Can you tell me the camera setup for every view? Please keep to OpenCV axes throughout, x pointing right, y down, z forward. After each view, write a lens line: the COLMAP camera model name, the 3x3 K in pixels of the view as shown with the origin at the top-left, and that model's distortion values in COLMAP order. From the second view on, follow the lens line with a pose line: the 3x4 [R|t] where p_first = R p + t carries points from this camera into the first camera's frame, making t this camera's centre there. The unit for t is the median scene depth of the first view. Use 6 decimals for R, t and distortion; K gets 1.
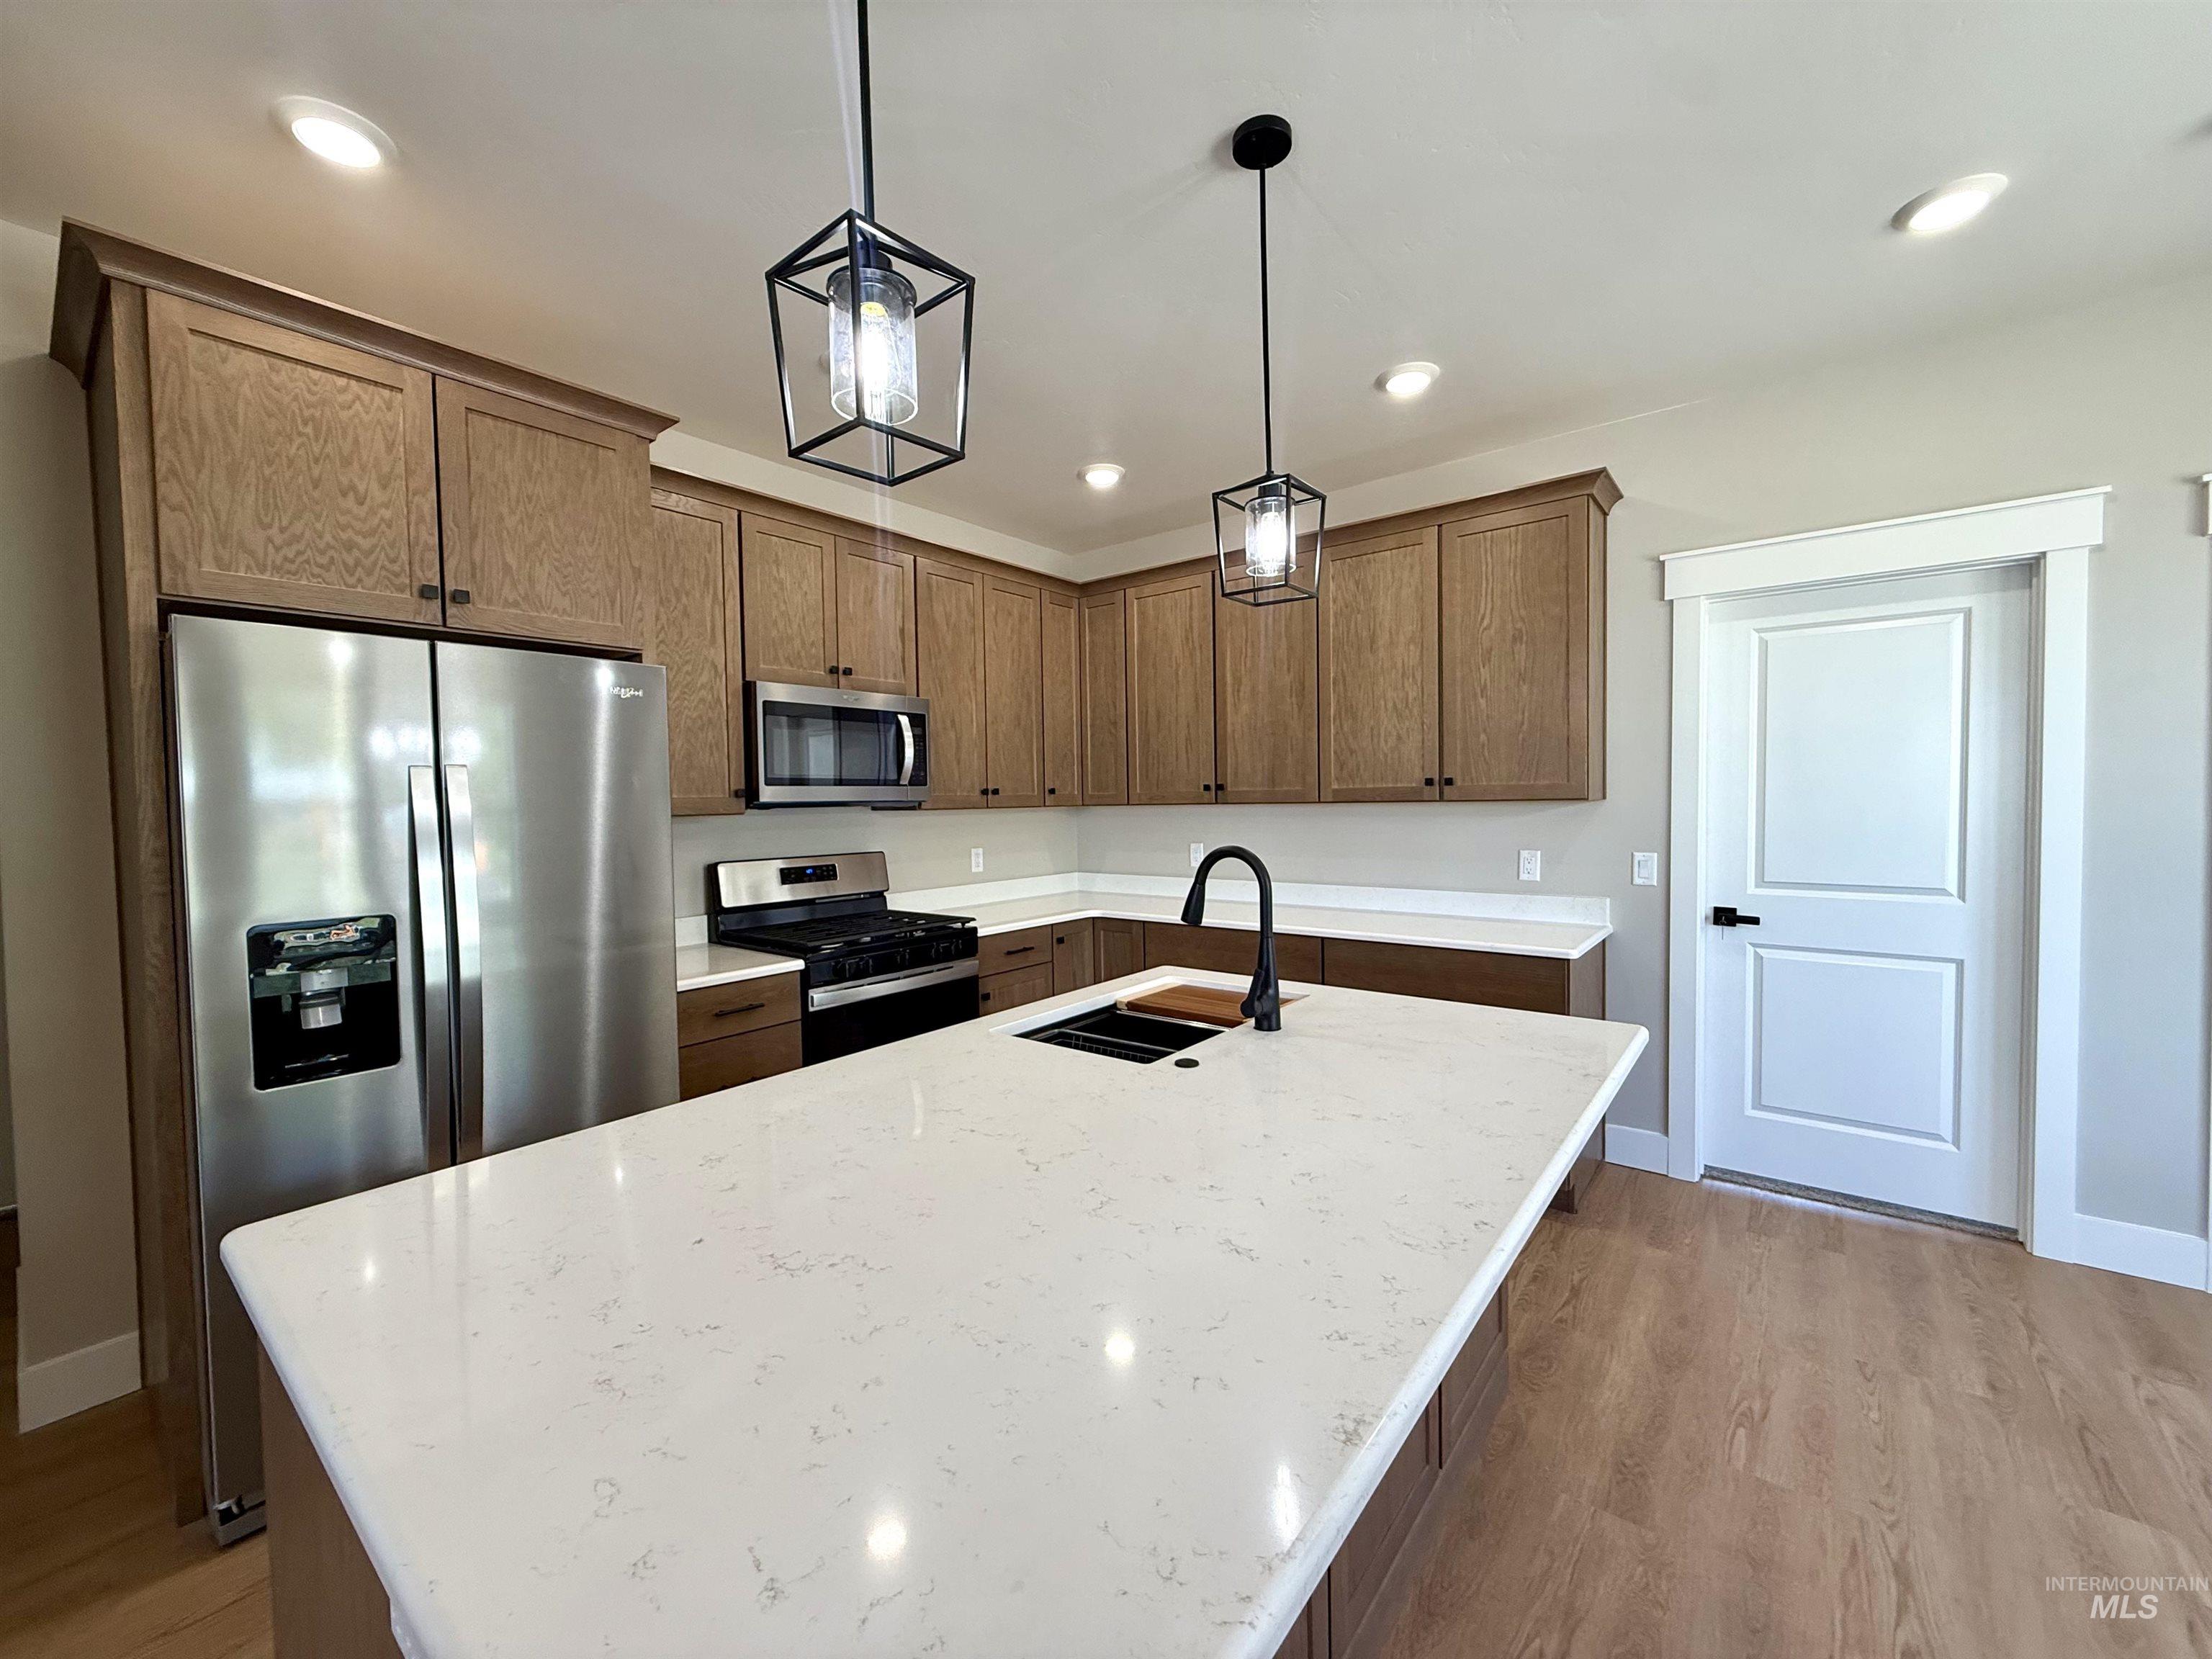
lens RADIAL K [[879.2, 0, 1102.4], [0, 879.2, 826.0], [0, 0, 1]] dist [-0.003102, 0.000729]
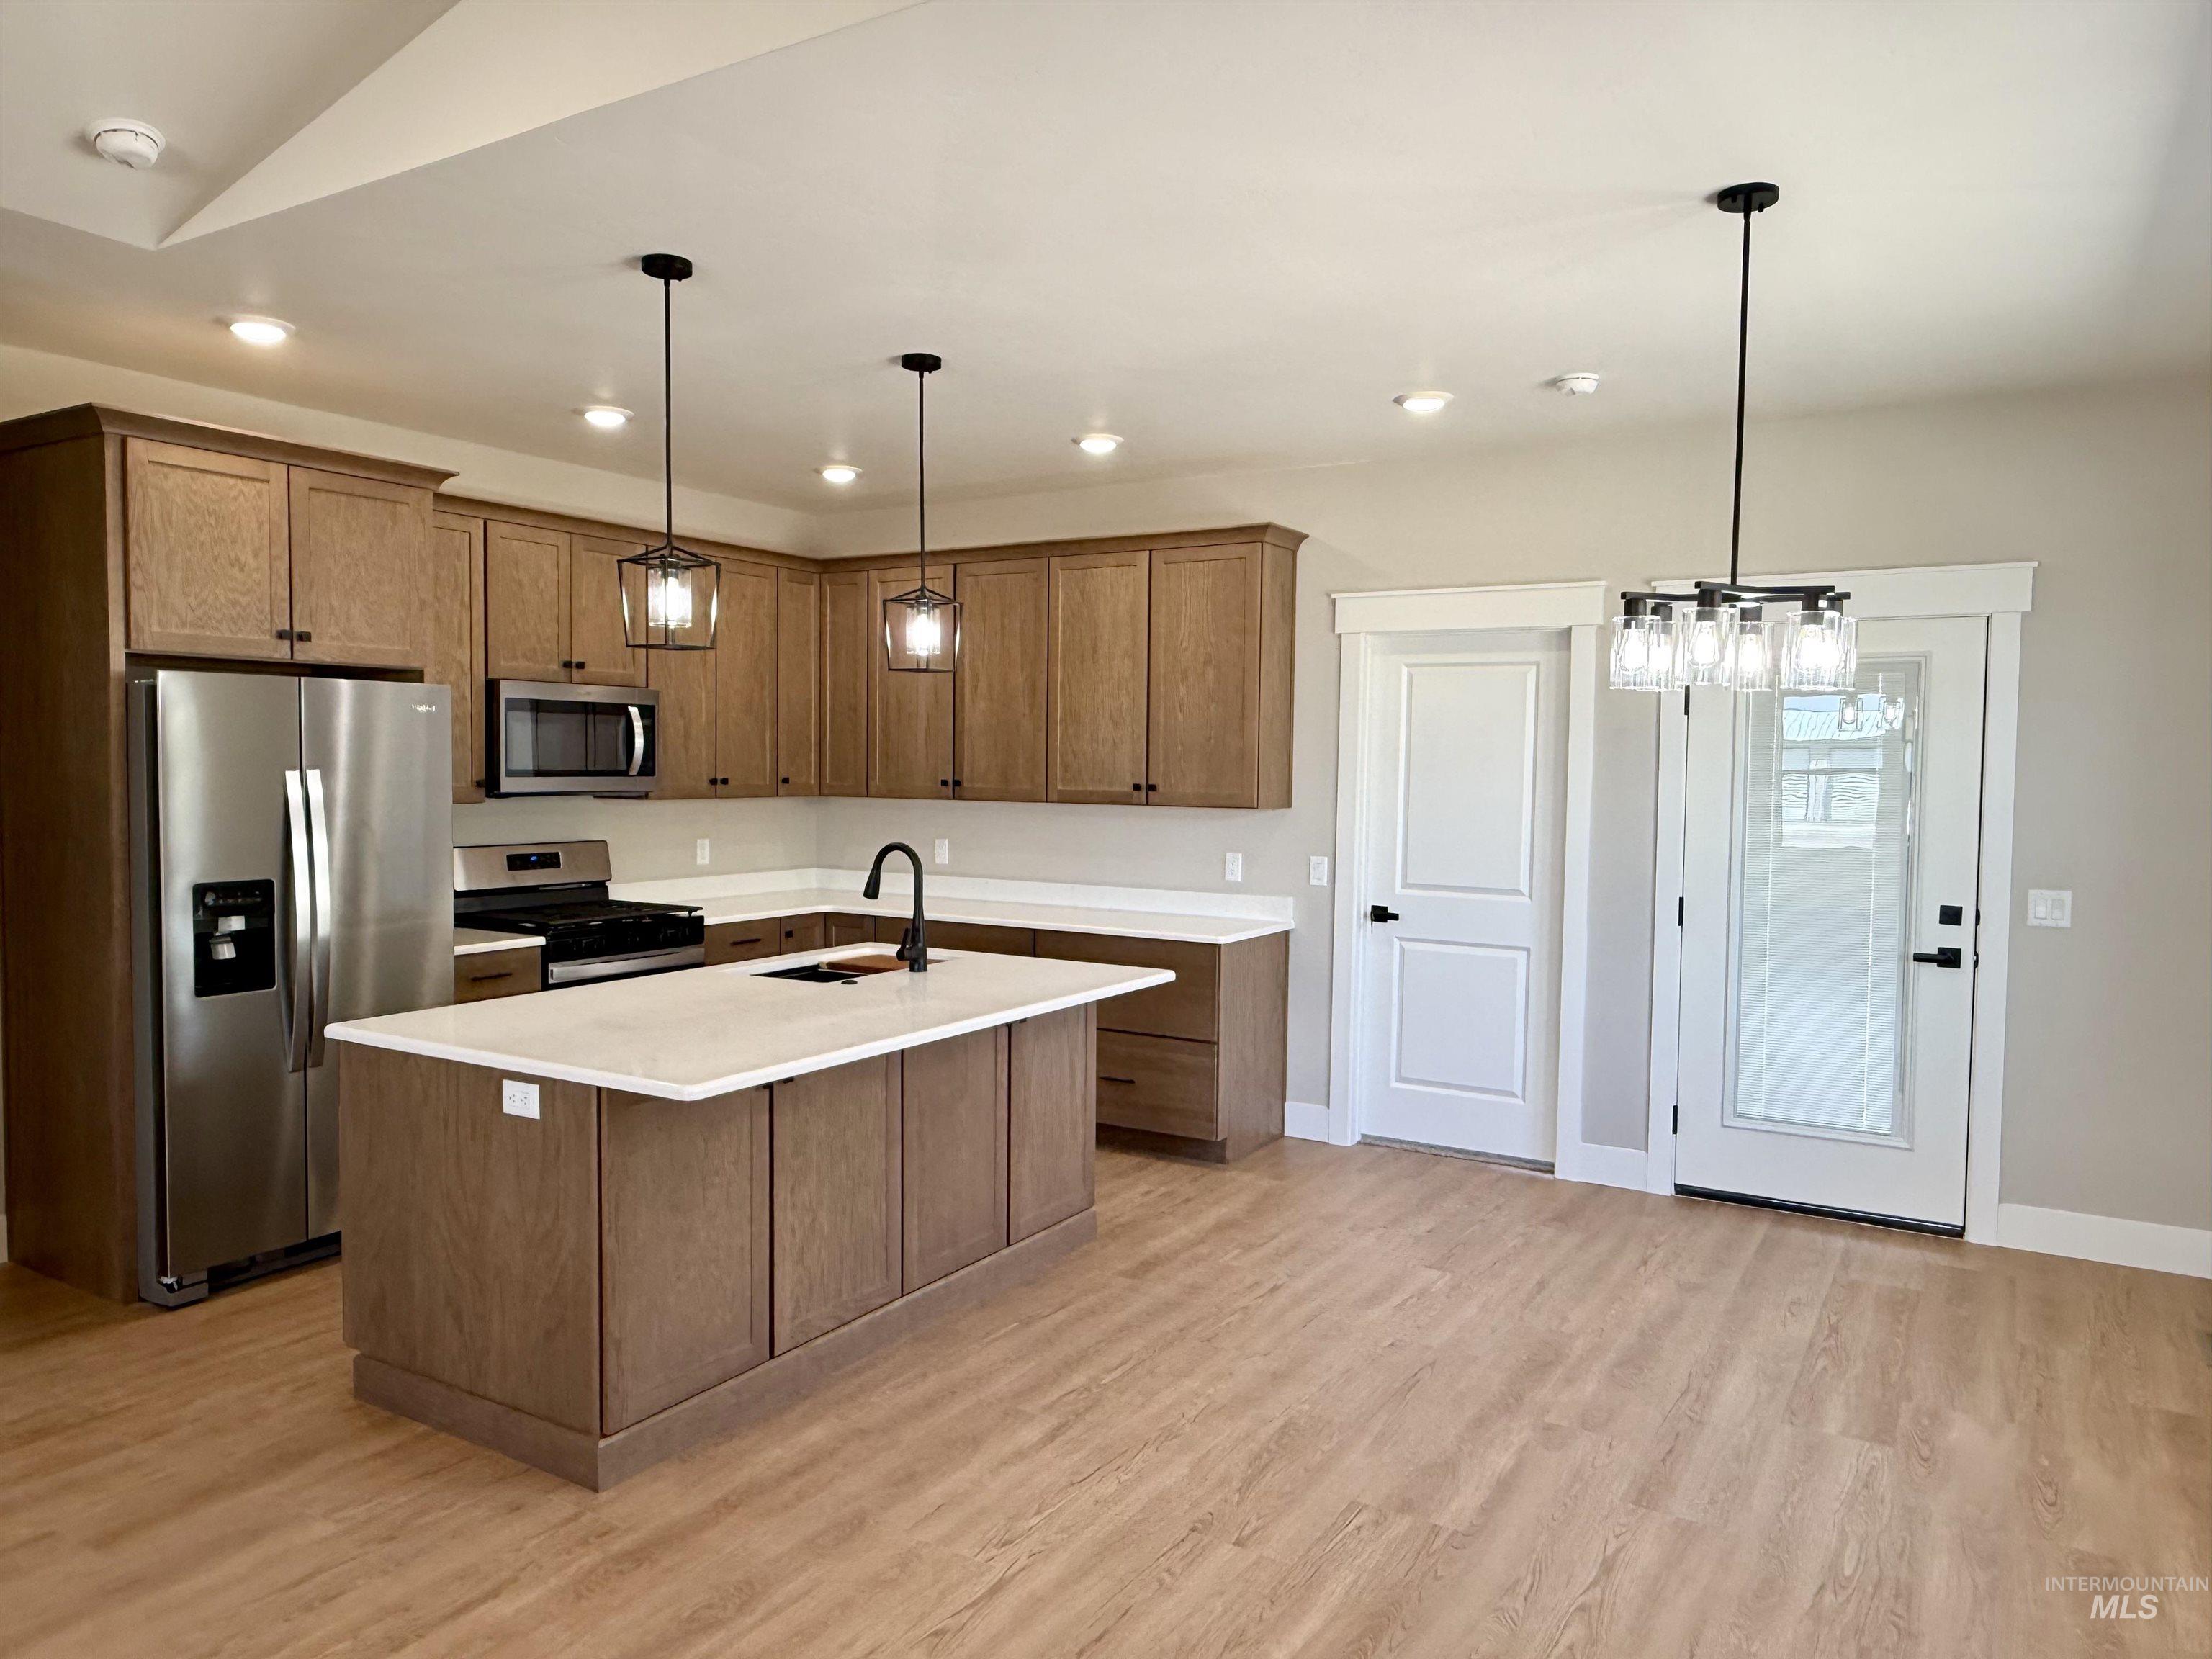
lens RADIAL K [[1504.4, 0, 1107.1], [0, 1504.4, 836.6], [0, 0, 1]] dist [-0.004673, 0.005886]
pose [[0.991136, 0.022220, 0.130979, 0.105090], [-0.024882, 0.999515, 0.018722, -0.025409], [-0.130500, -0.021815, 0.991208, -0.911363]]
